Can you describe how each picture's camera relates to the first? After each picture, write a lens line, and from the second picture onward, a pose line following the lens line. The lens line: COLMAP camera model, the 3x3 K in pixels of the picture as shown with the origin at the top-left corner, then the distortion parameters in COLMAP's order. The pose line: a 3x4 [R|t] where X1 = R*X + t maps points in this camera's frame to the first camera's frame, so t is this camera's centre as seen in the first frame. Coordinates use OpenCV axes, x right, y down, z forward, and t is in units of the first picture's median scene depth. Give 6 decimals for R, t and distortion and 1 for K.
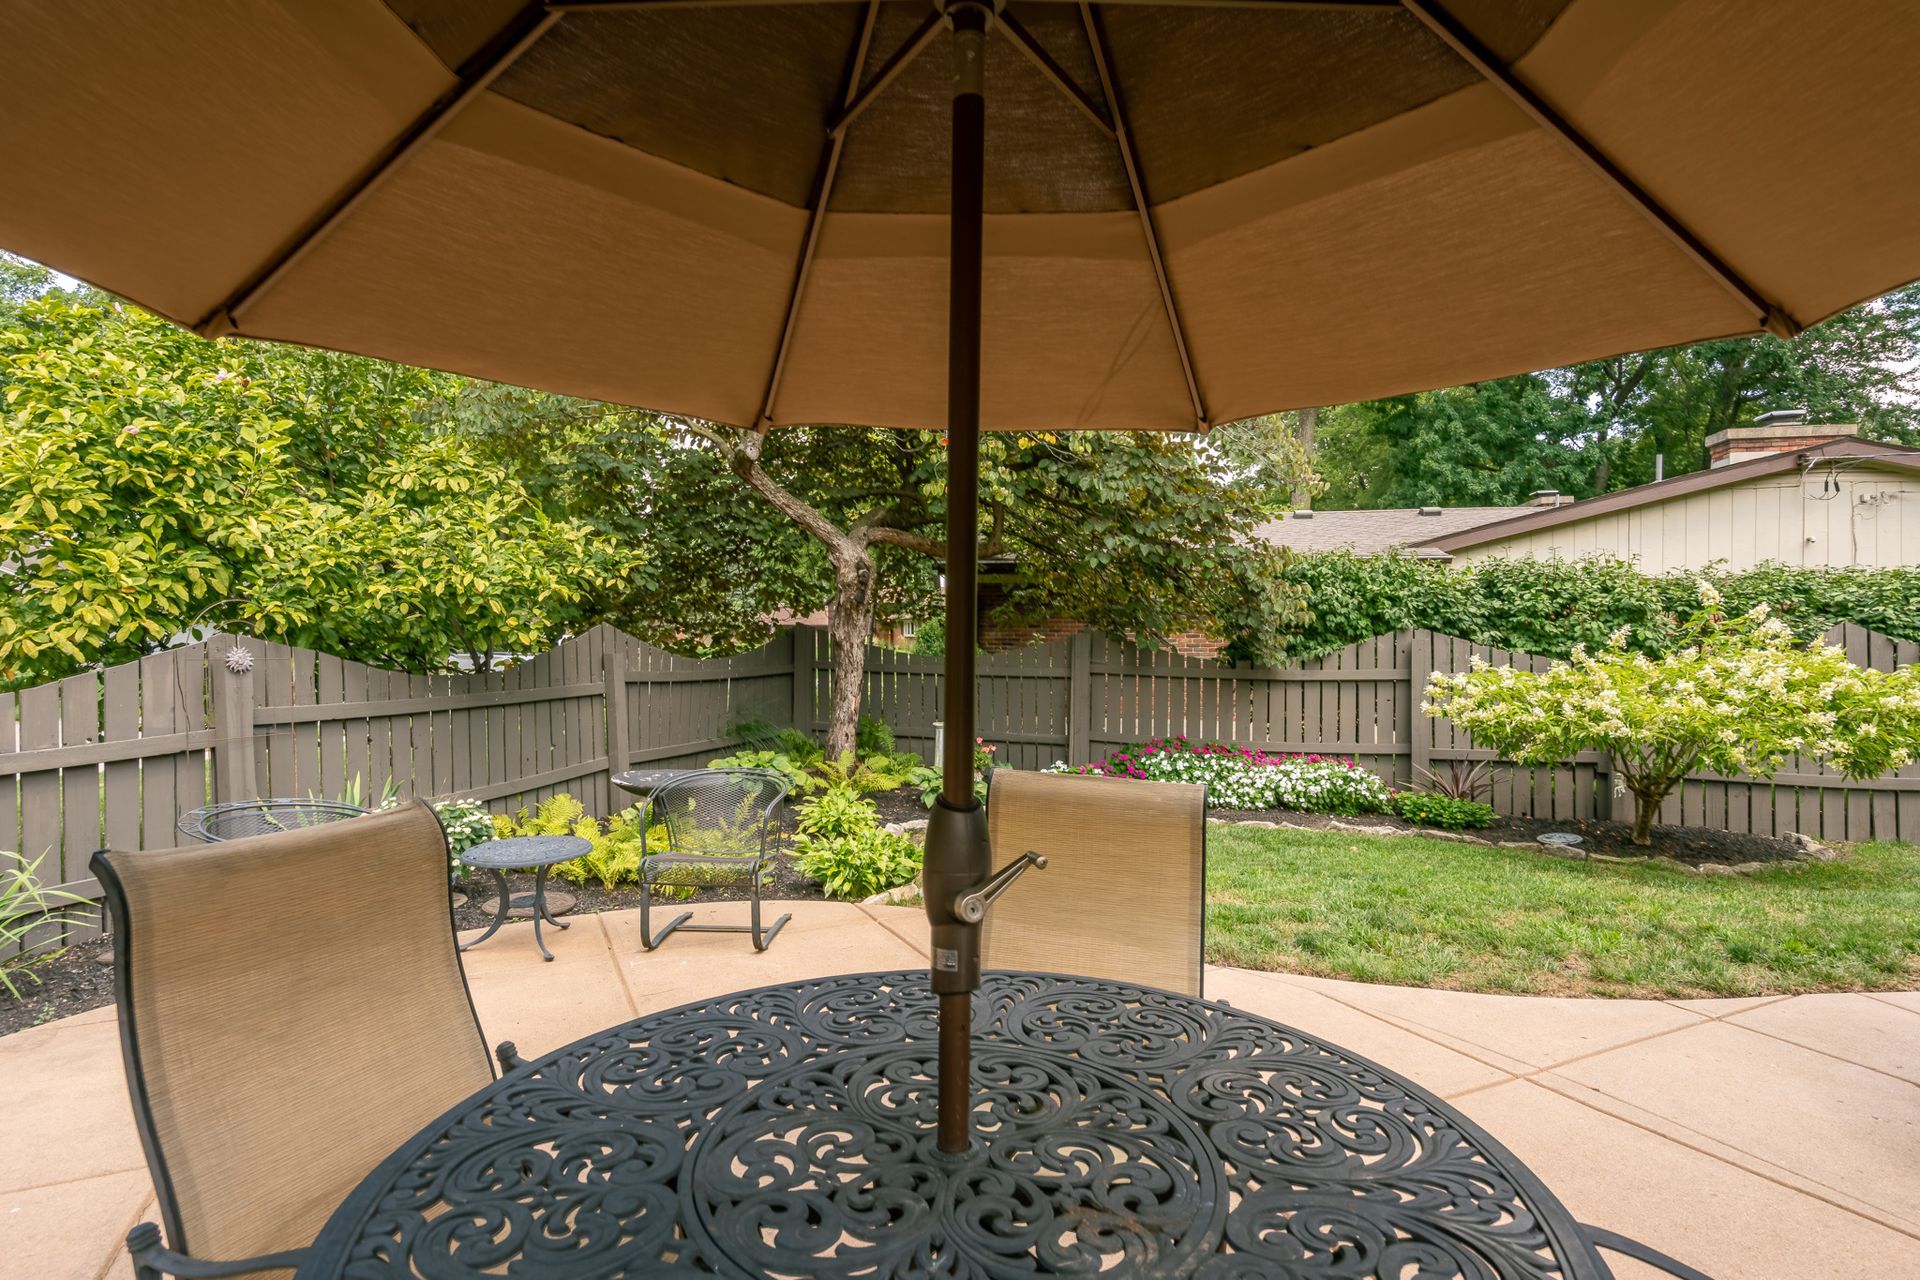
lens RADIAL K [[998.5, 0, 984.7], [0, 998.5, 625.6], [0, 0, 1]] dist [0.004050, -0.001136]
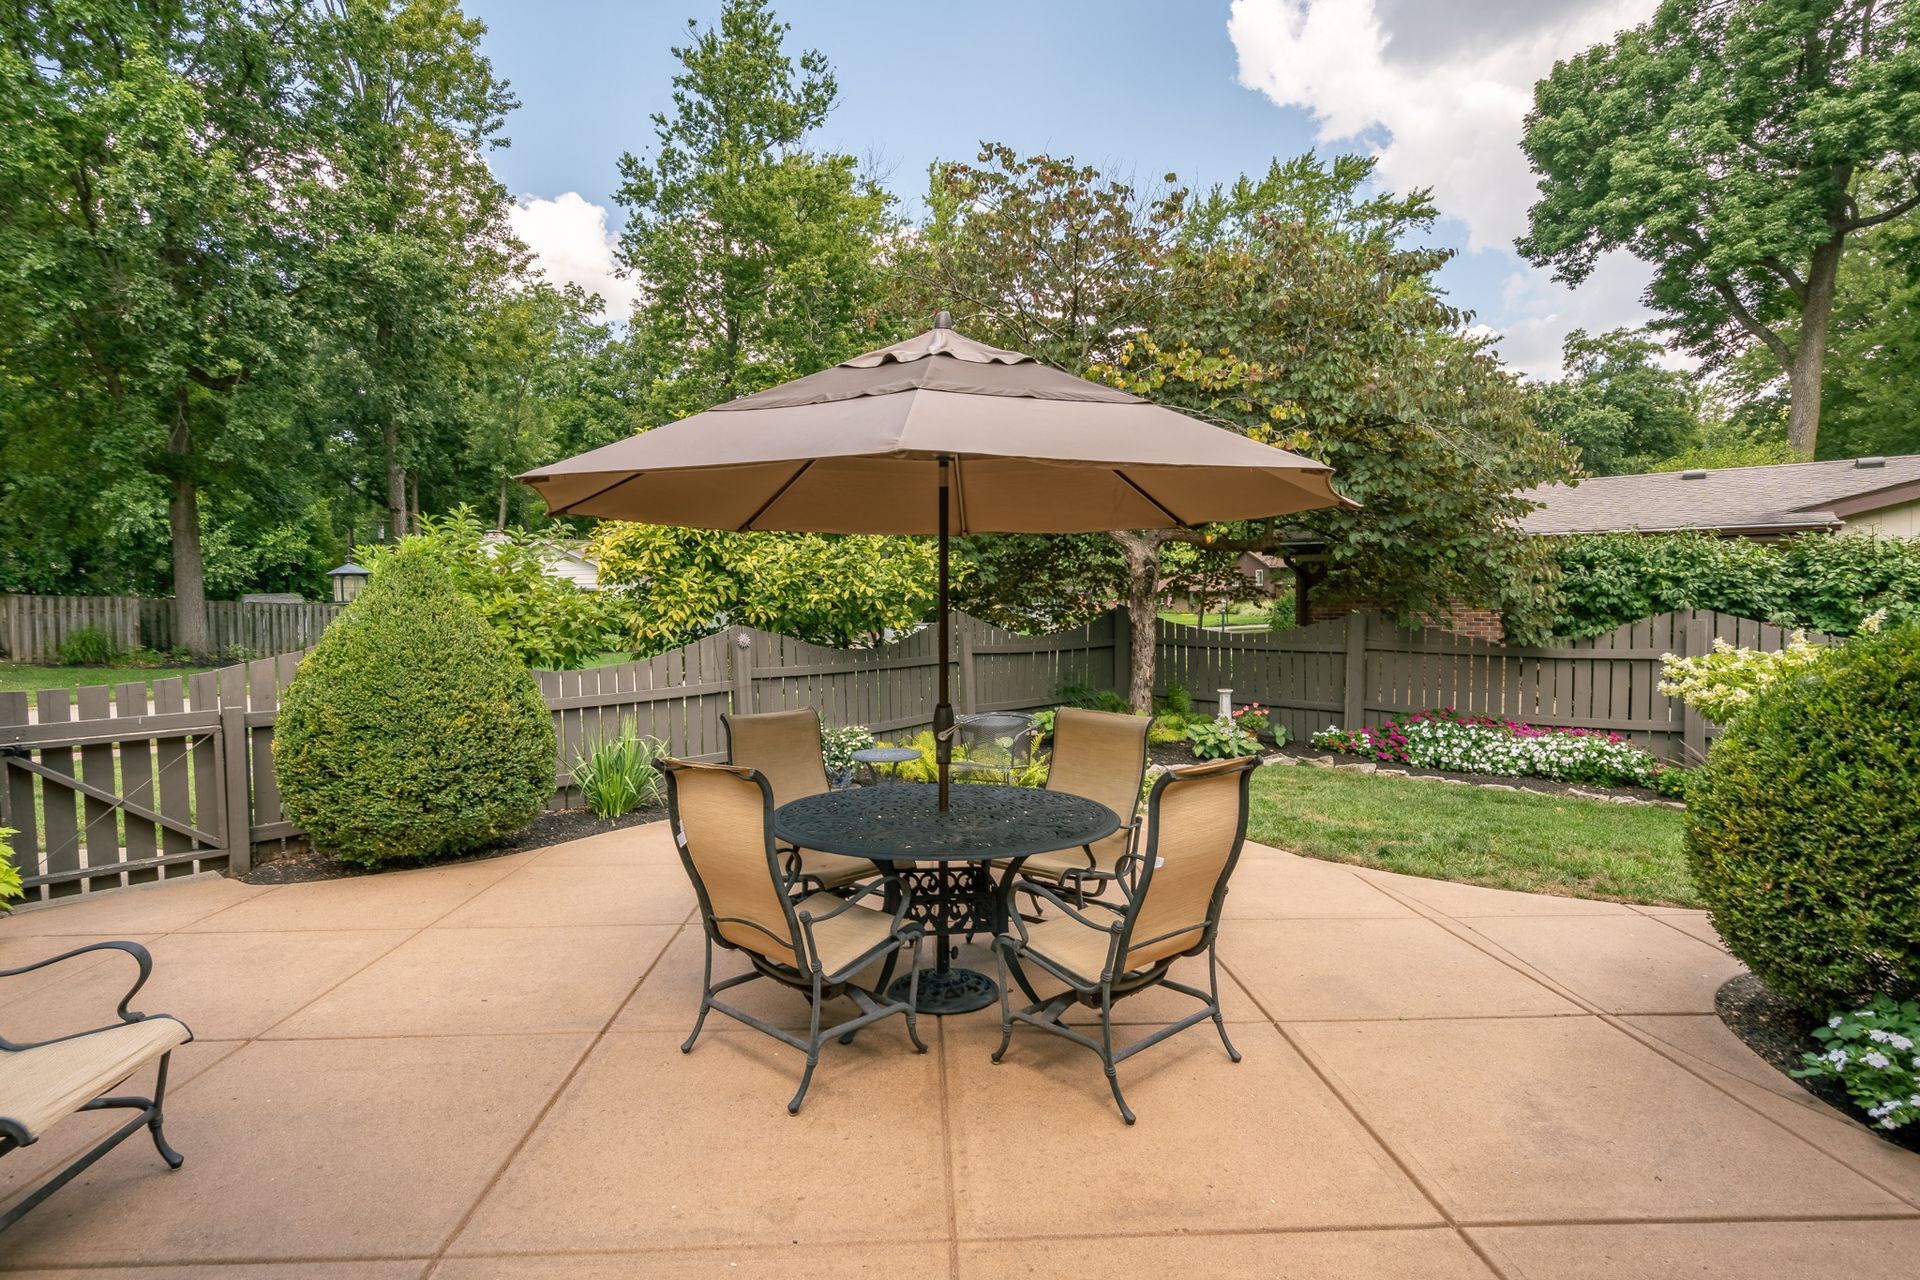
lens RADIAL K [[998.5, 0, 963.9], [0, 998.5, 629.7], [0, 0, 1]] dist [0.004050, -0.001136]
pose [[0.915981, 0.002320, -0.401216, 0.166738], [0.012890, 0.999297, 0.035207, -0.022671], [0.401015, -0.037420, 0.915307, -0.240739]]
